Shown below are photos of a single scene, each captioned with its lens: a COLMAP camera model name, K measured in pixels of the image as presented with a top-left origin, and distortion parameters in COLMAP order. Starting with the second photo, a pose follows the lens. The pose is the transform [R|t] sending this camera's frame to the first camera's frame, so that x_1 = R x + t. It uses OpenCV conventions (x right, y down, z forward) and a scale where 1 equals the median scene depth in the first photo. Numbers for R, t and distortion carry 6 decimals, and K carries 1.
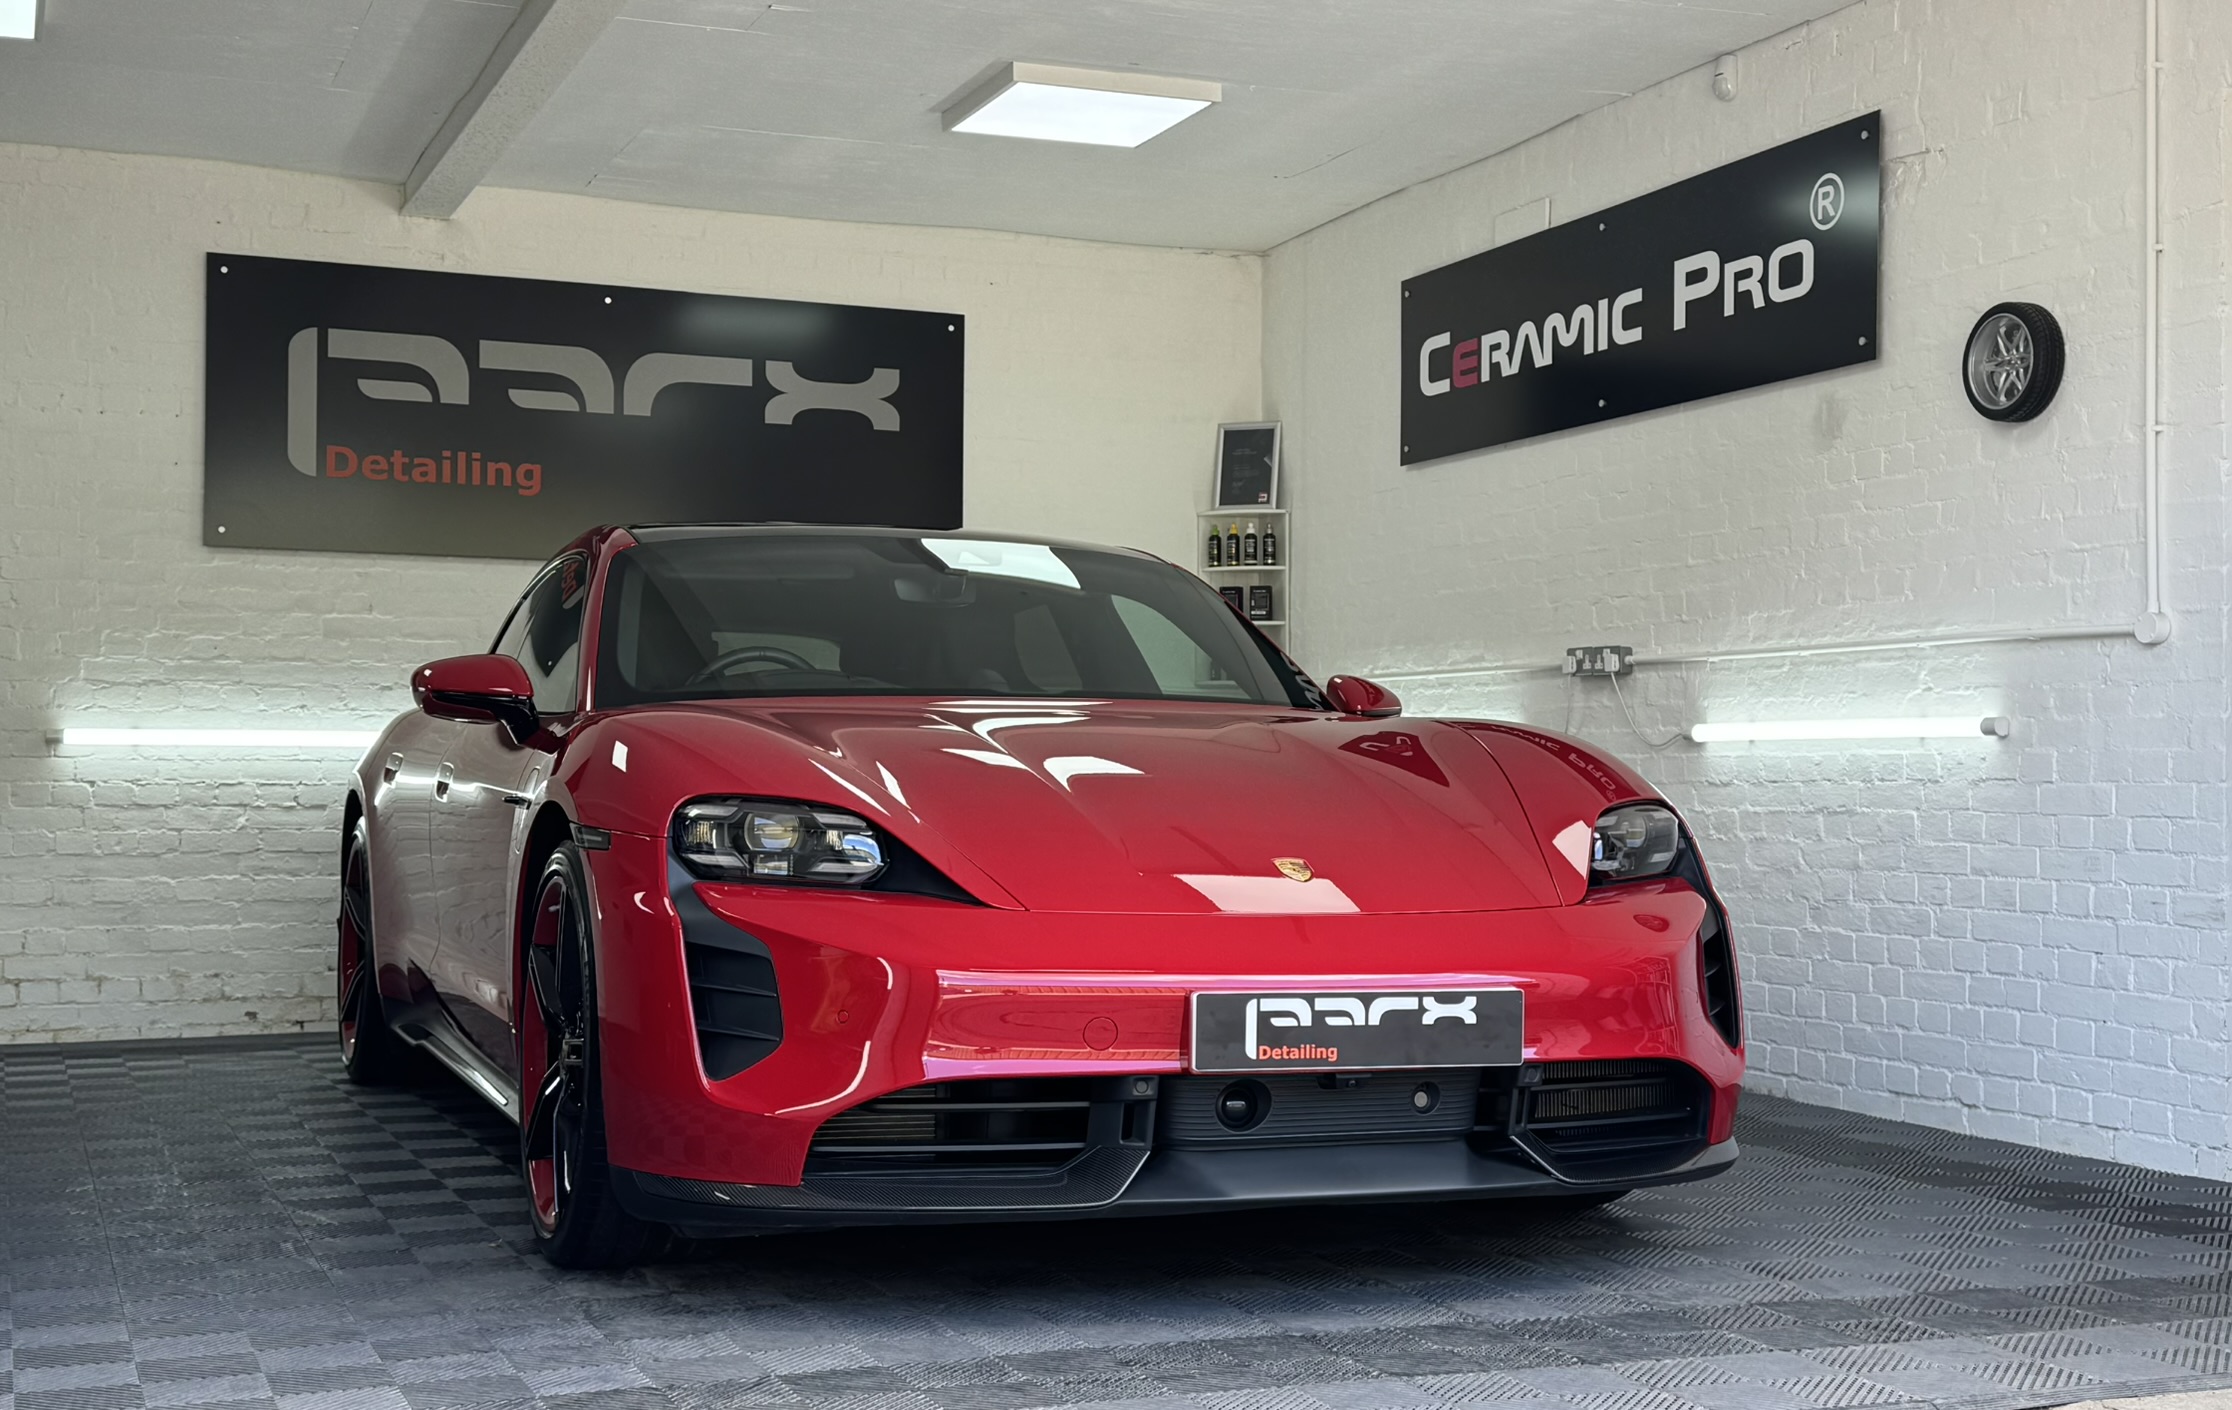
lens RADIAL K [[2802.9, 0, 1154.4], [0, 2802.9, 721.5], [0, 0, 1]] dist [0.155583, 0.000000]
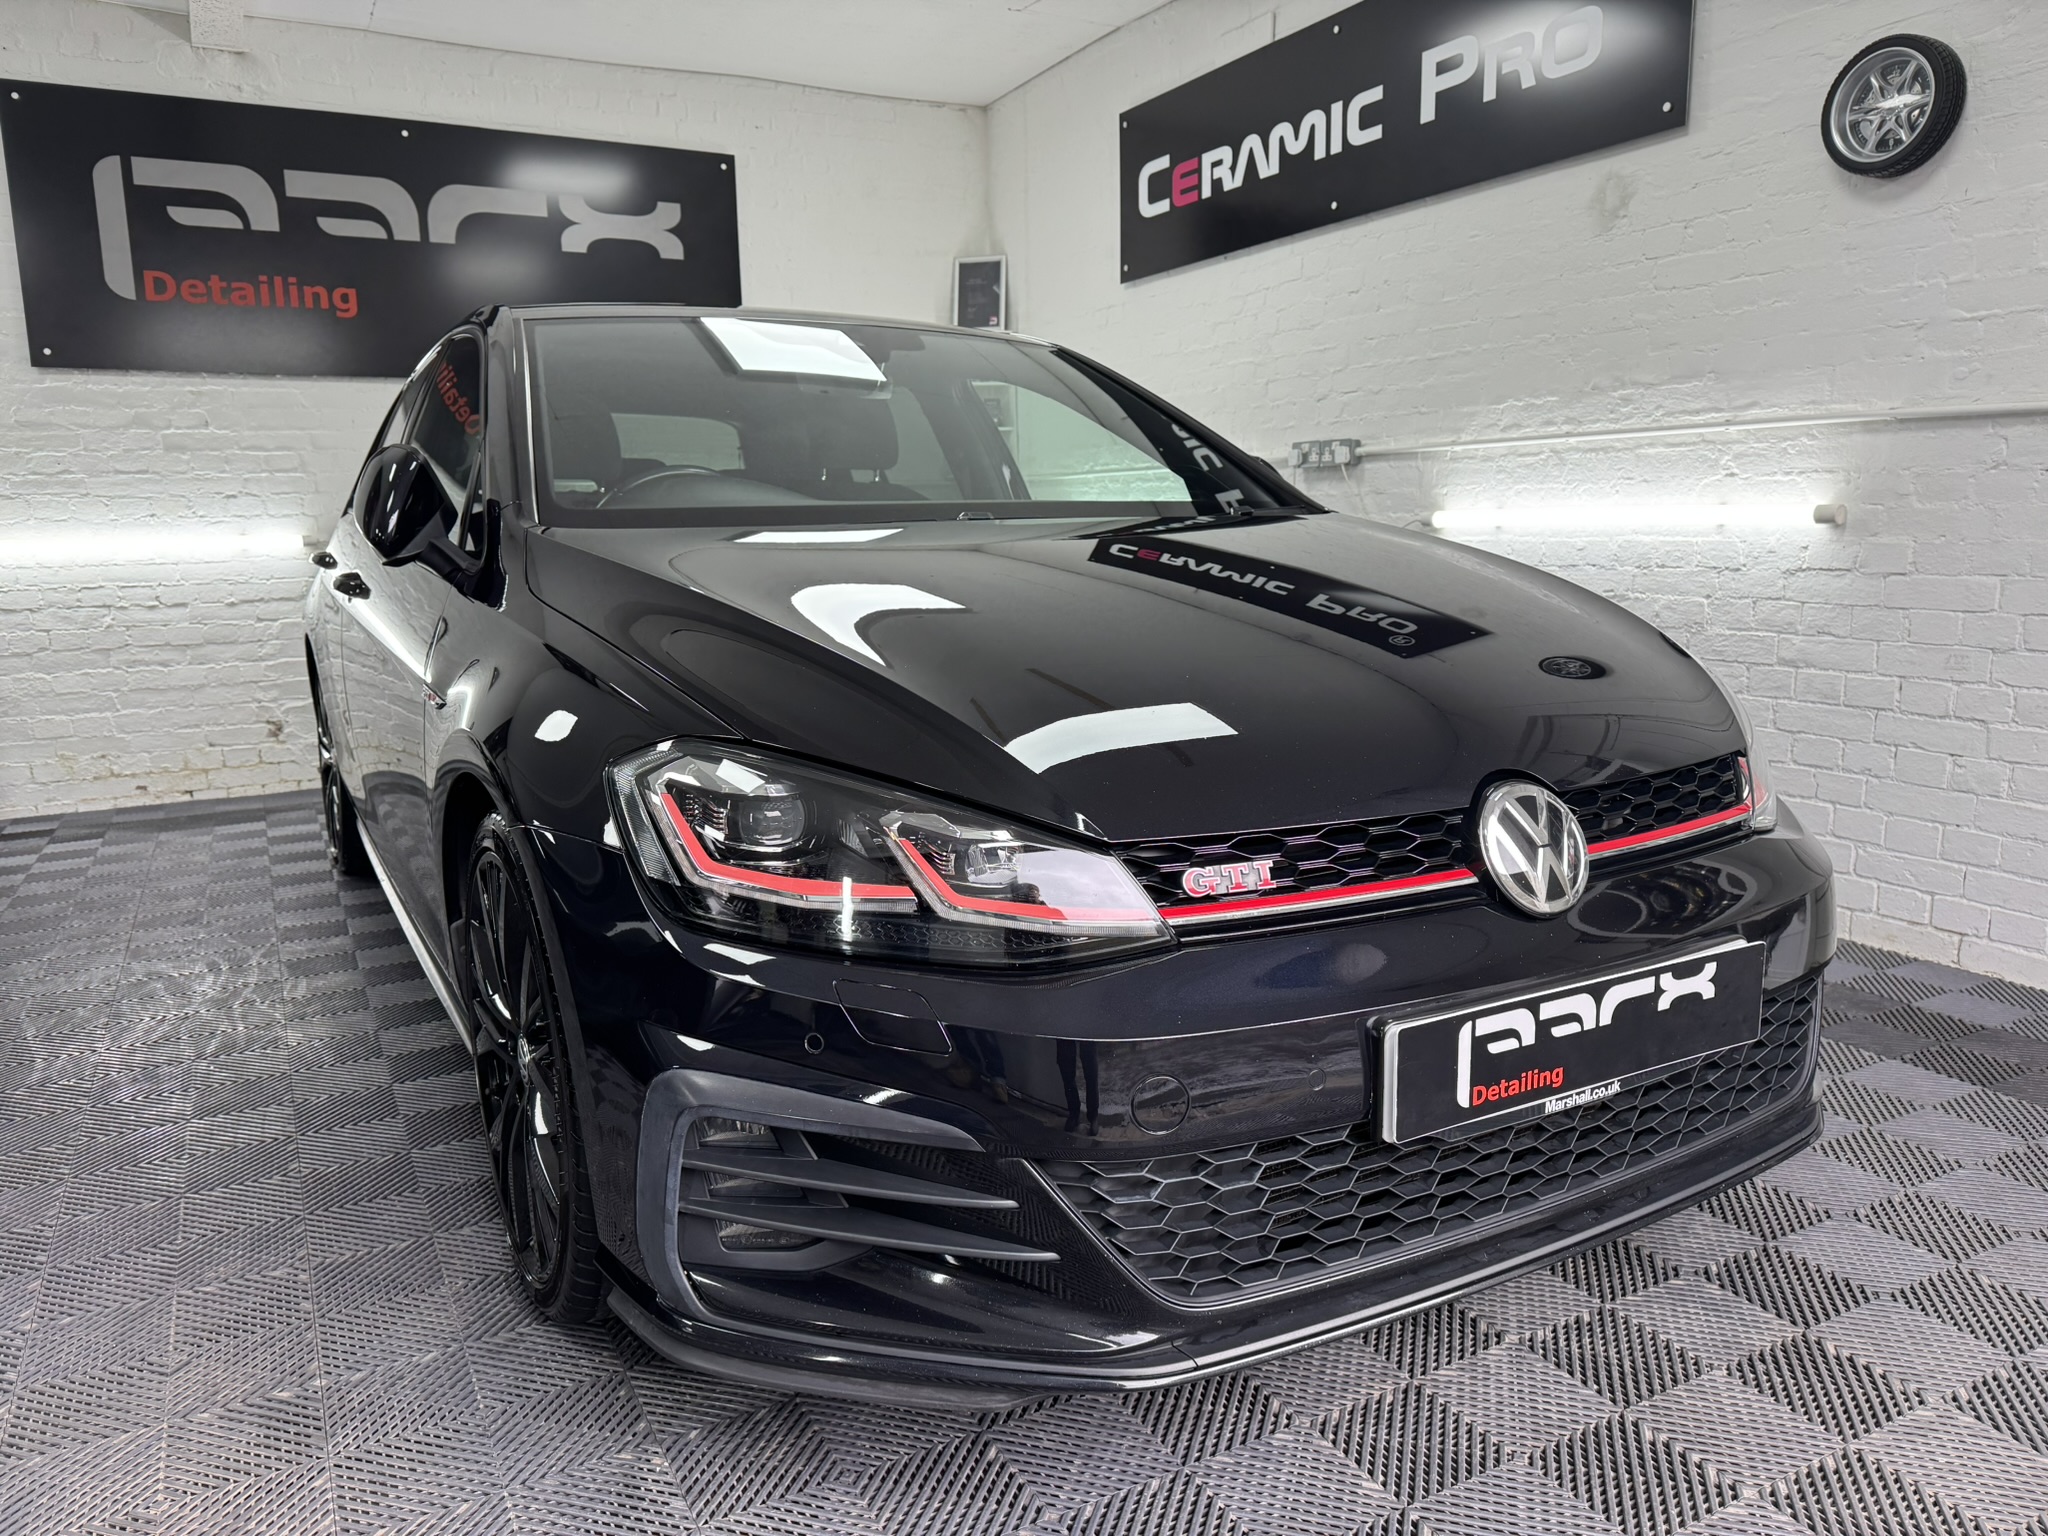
lens RADIAL K [[1454.5, 0, 1031.5], [0, 1454.5, 776.6], [0, 0, 1]] dist [0.033795, -0.033712]
pose [[0.994050, -0.042082, 0.100469, -0.020577], [0.021558, 0.980121, 0.197225, -0.011776], [-0.106771, -0.193886, 0.975196, 0.413944]]
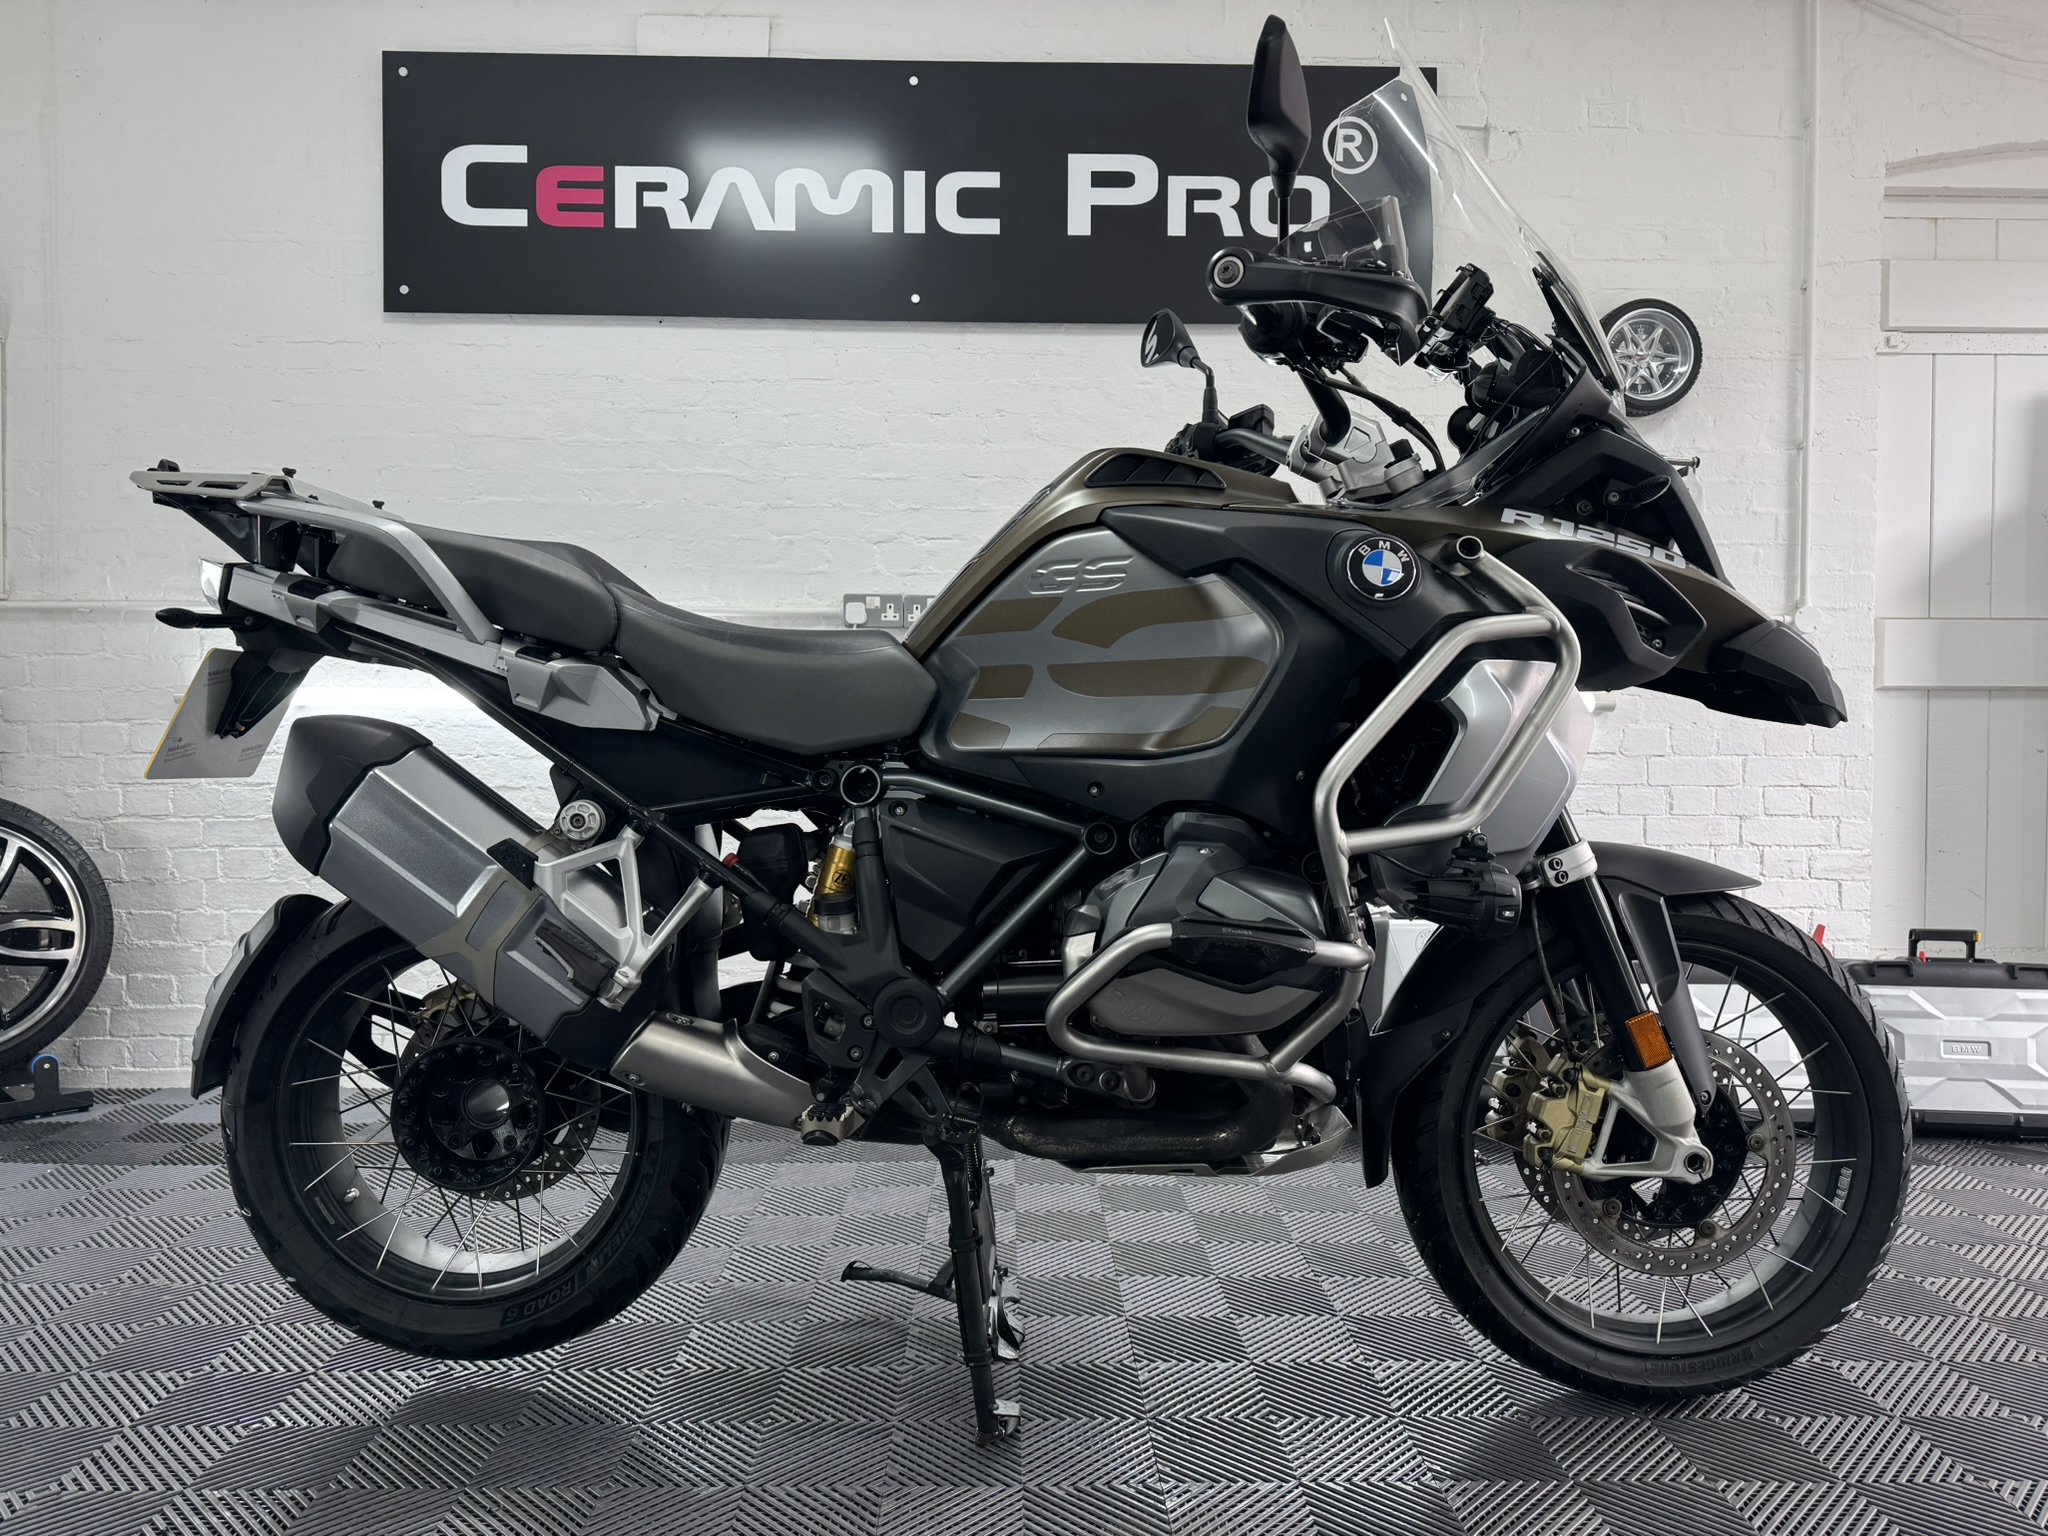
lens RADIAL K [[1454.5, 0, 1051.4], [0, 1454.5, 792.9], [0, 0, 1]] dist [0.033795, -0.033712]
pose [[0.358207, -0.020031, 0.933427, -0.223315], [-0.020775, 0.999351, 0.029419, 0.018529], [-0.933411, -0.029930, 0.357558, 0.780857]]
